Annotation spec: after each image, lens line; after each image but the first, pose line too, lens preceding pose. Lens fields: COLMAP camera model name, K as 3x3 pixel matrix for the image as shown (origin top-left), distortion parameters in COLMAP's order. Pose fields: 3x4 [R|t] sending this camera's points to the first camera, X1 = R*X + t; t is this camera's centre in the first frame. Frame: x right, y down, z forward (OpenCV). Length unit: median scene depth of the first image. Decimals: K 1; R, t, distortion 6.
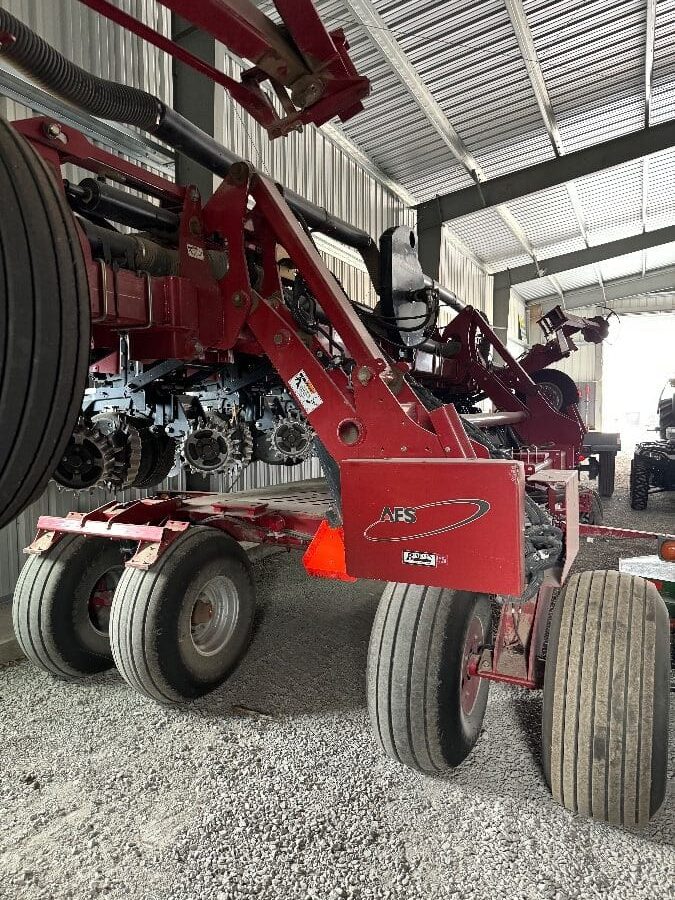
lens RADIAL K [[633.3, 0, 337.5], [0, 633.3, 450.0], [0, 0, 1]] dist [0.081163, -0.100009]
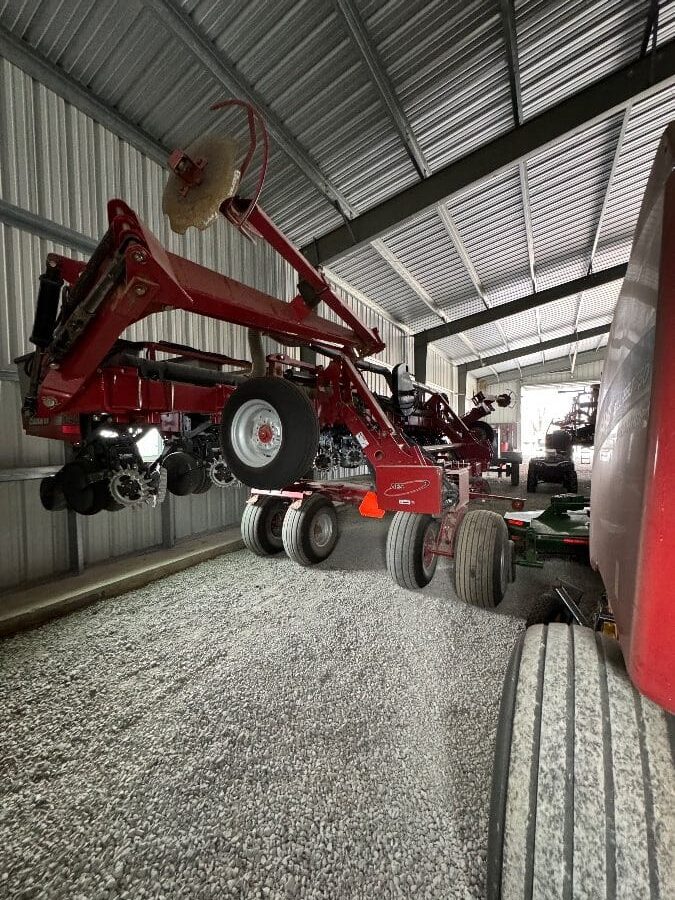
lens RADIAL K [[382.0, 0, 337.5], [0, 382.0, 450.0], [0, 0, 1]] dist [0.000037, 0.000352]
pose [[0.995918, -0.000838, -0.090257, -0.006960], [-0.001553, 0.999650, -0.026426, -0.005697], [0.090248, 0.026458, 0.995568, -0.430672]]
